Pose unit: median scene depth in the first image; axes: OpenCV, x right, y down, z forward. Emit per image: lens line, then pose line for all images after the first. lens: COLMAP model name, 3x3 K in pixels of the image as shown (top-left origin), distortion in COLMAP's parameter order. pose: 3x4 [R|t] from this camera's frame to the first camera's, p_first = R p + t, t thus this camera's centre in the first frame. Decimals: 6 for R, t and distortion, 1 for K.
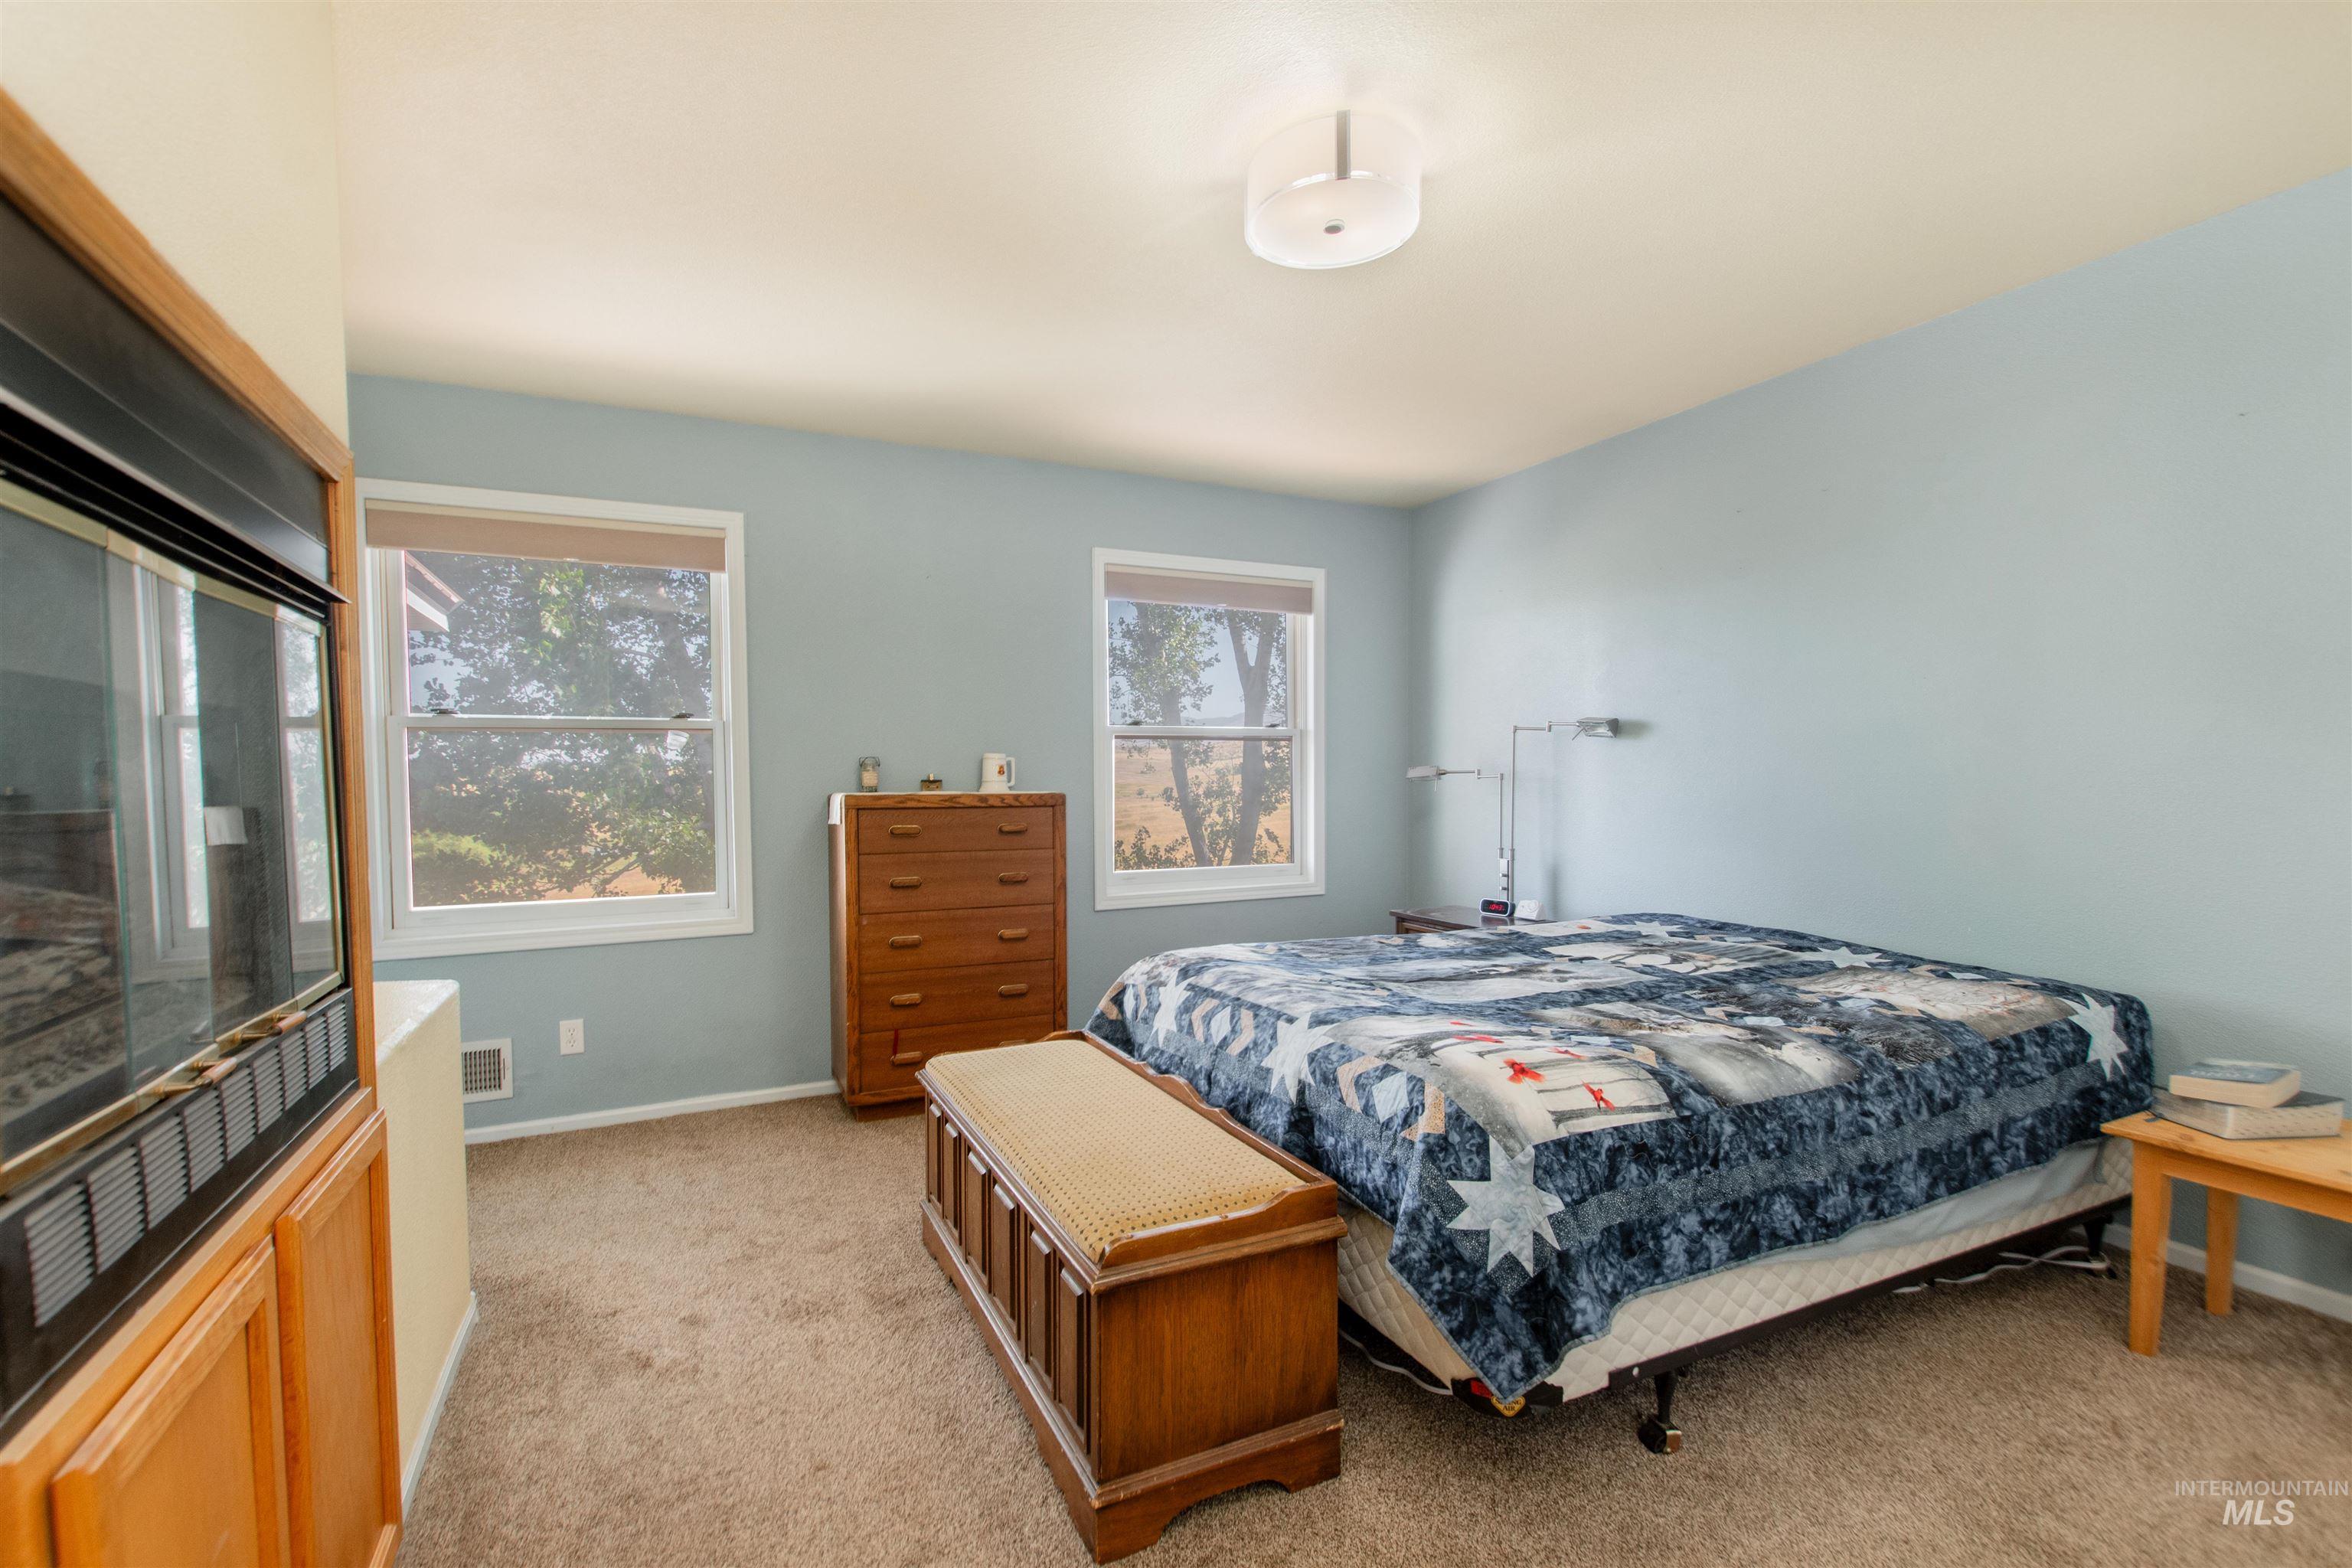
lens RADIAL K [[1047.3, 0, 1172.8], [0, 1047.3, 780.2], [0, 0, 1]] dist [0.001141, -0.001678]
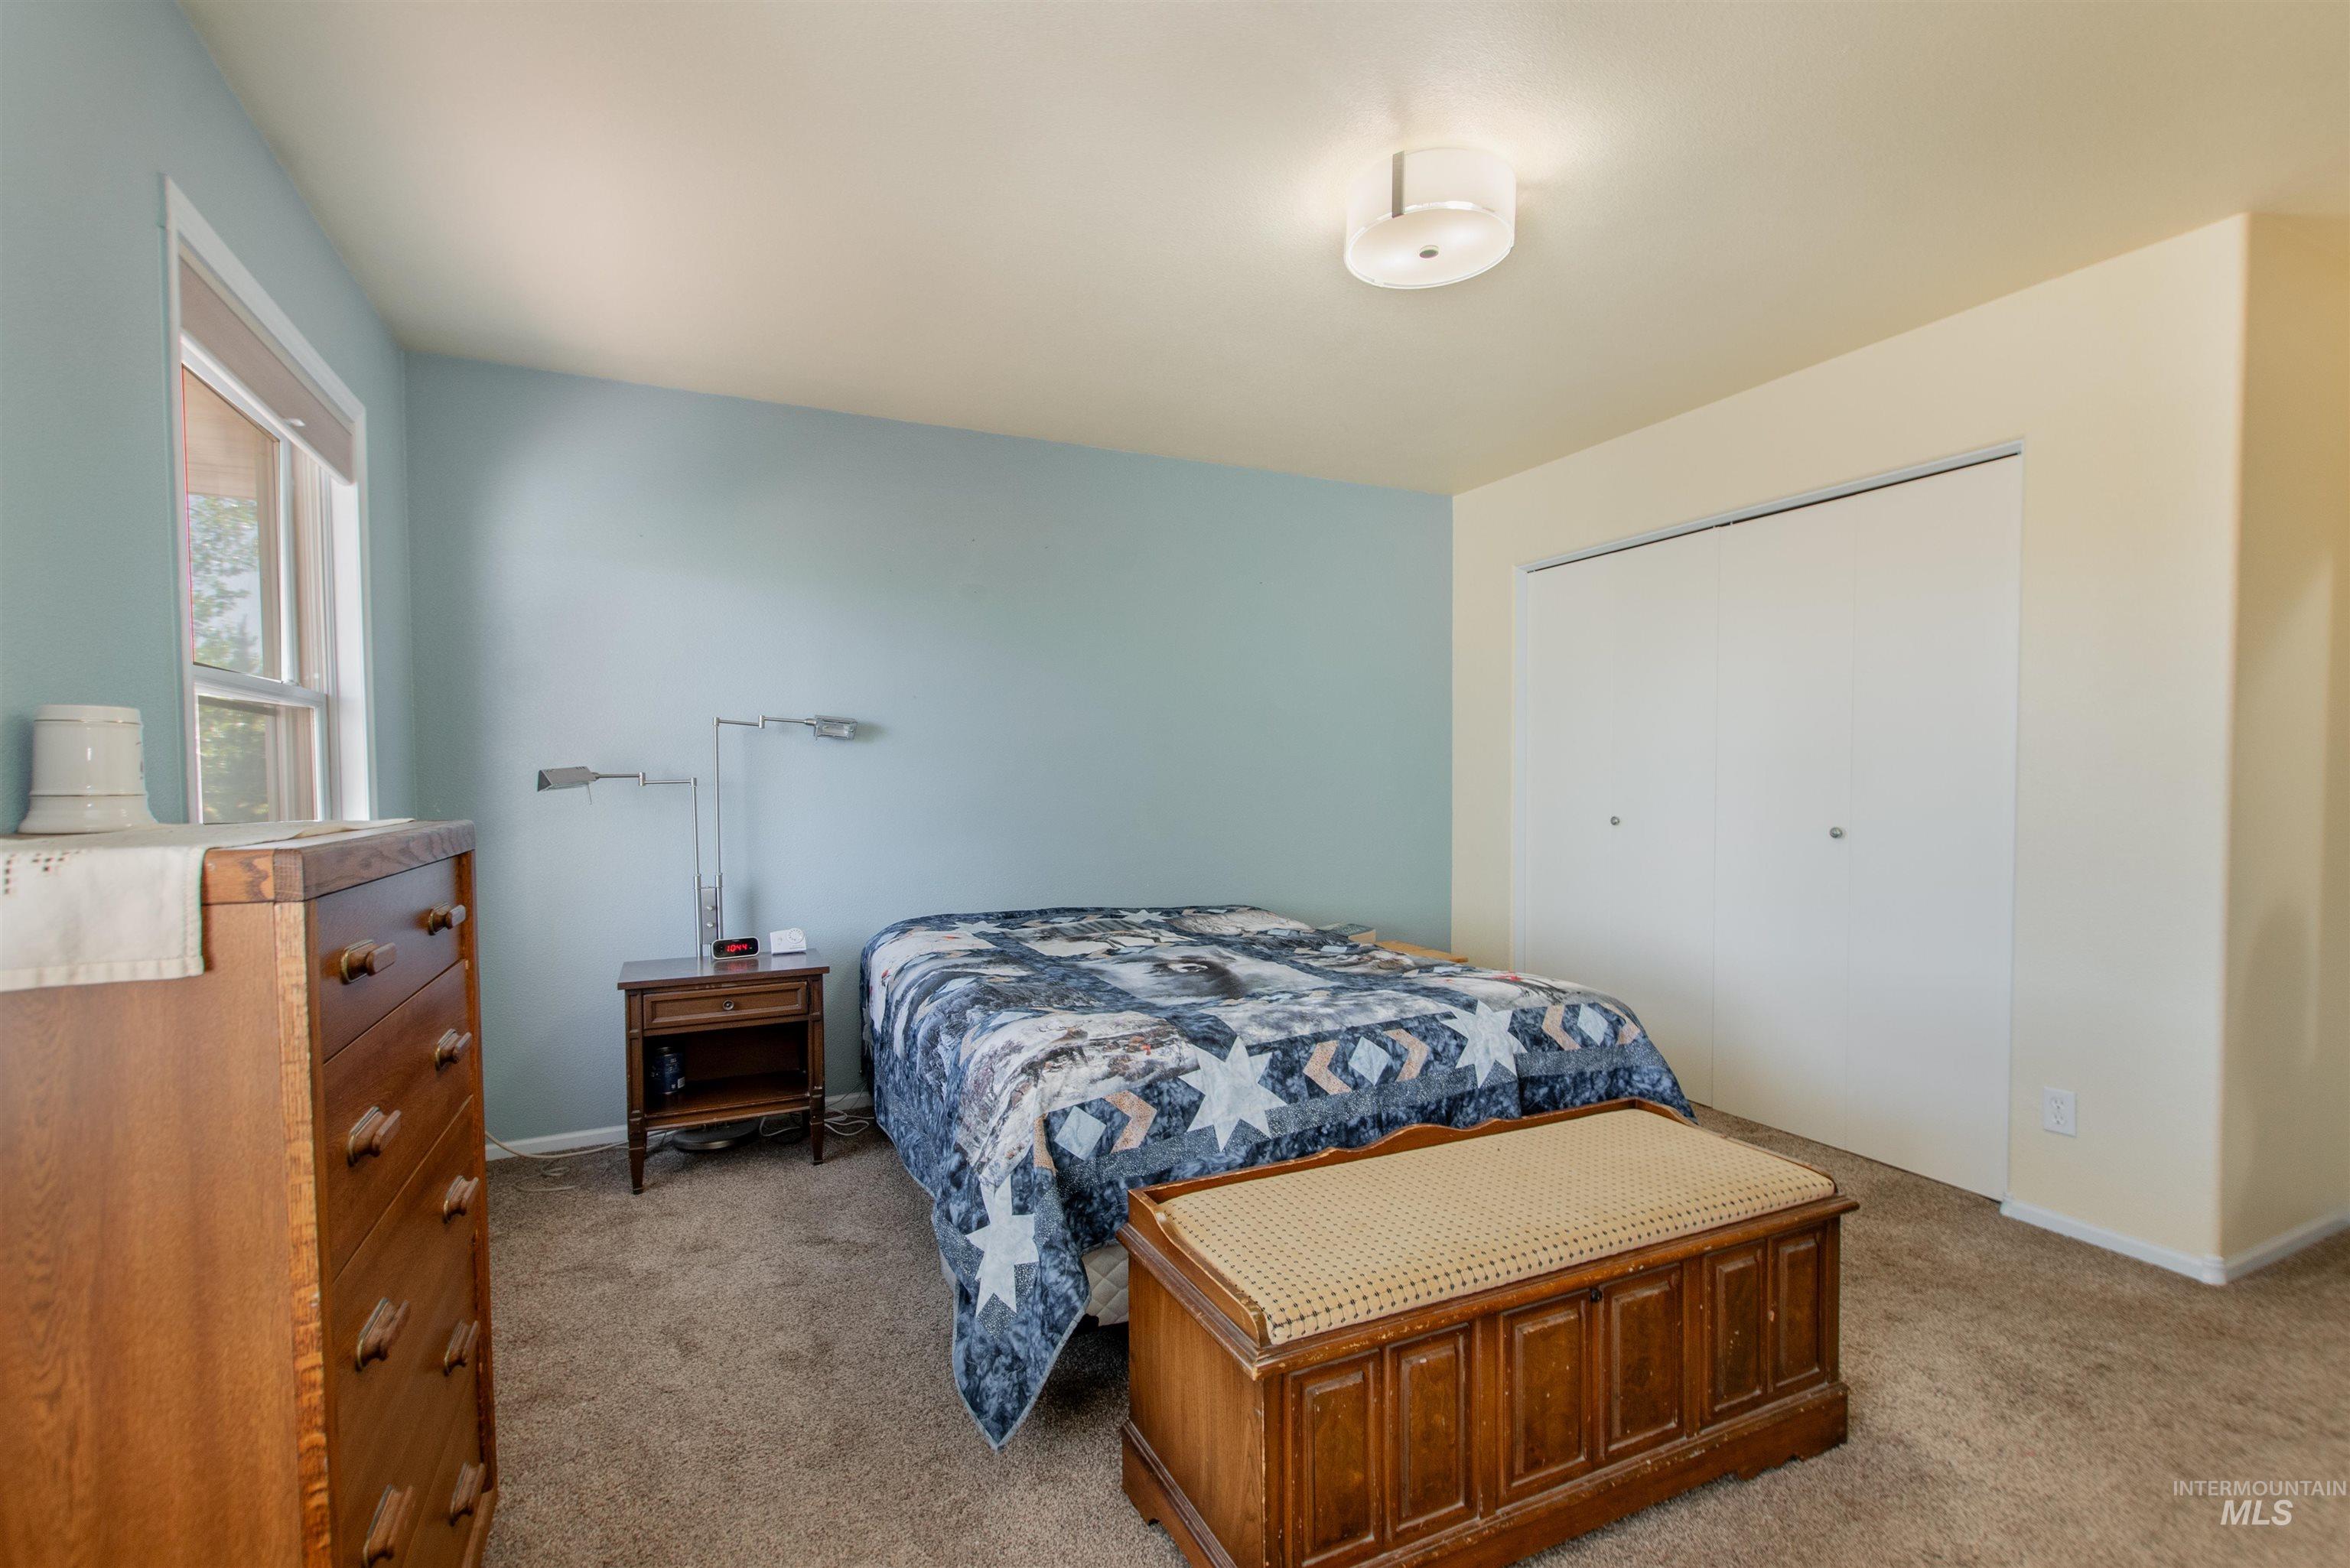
lens RADIAL K [[1046.4, 0, 1174.8], [0, 1046.4, 792.2], [0, 0, 1]] dist [0.001141, -0.001678]
pose [[0.011317, -0.011113, 0.999874, -0.802153], [0.009962, 0.999890, 0.011000, -0.001174], [-0.999886, 0.009837, 0.011426, 1.114273]]
